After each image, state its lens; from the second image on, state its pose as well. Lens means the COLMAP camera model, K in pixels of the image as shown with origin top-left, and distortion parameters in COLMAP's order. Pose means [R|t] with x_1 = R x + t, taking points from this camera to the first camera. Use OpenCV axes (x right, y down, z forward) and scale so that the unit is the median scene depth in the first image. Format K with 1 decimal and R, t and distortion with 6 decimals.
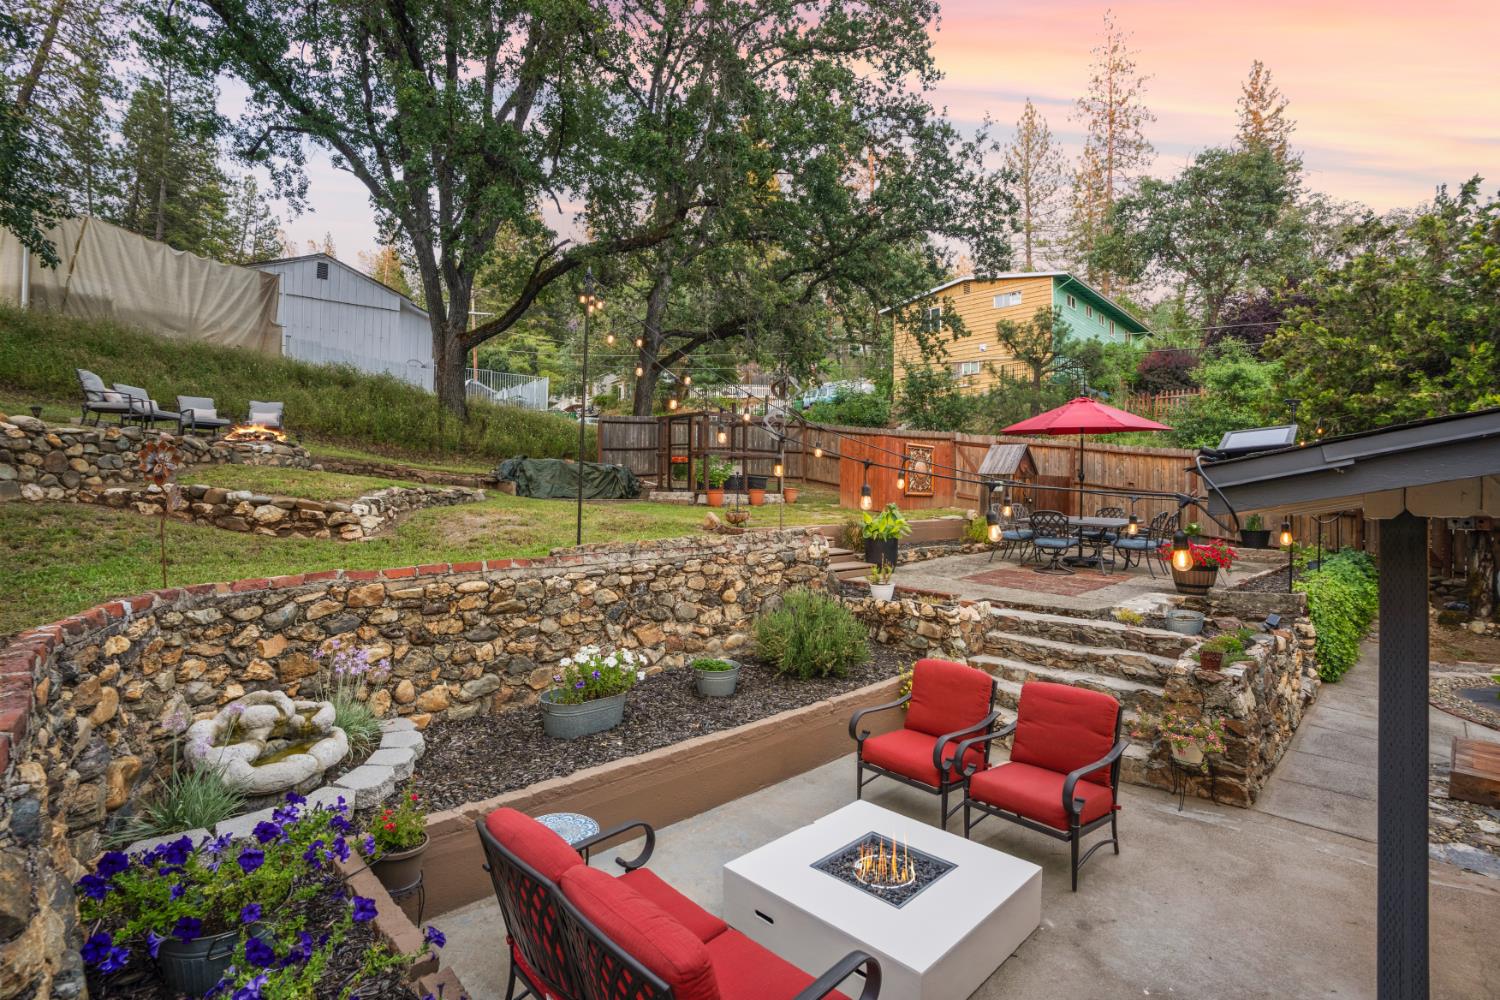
lens RADIAL K [[688.8, 0, 753.0], [0, 688.8, 492.2], [0, 0, 1]] dist [-0.072154, 0.028076]
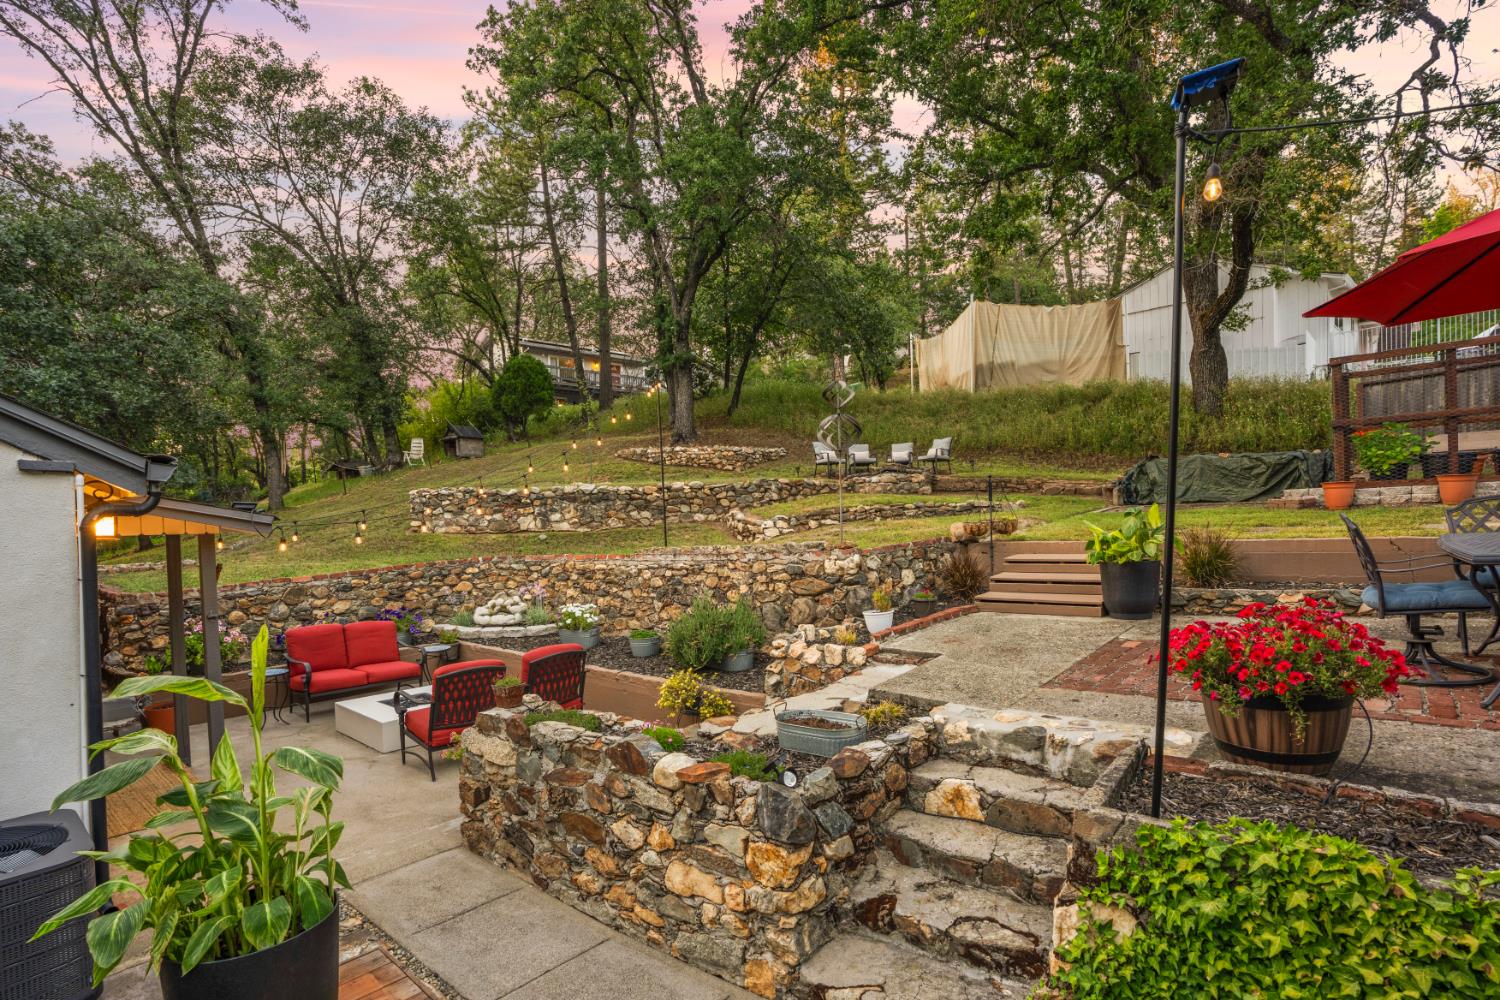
lens RADIAL K [[728.1, 0, 740.2], [0, 728.1, 541.0], [0, 0, 1]] dist [-0.056258, 0.001407]
pose [[0.093072, 0.020228, -0.995454, 1.320188], [0.042927, 0.998782, 0.024309, 0.026767], [0.994734, -0.044994, 0.092090, 0.967831]]
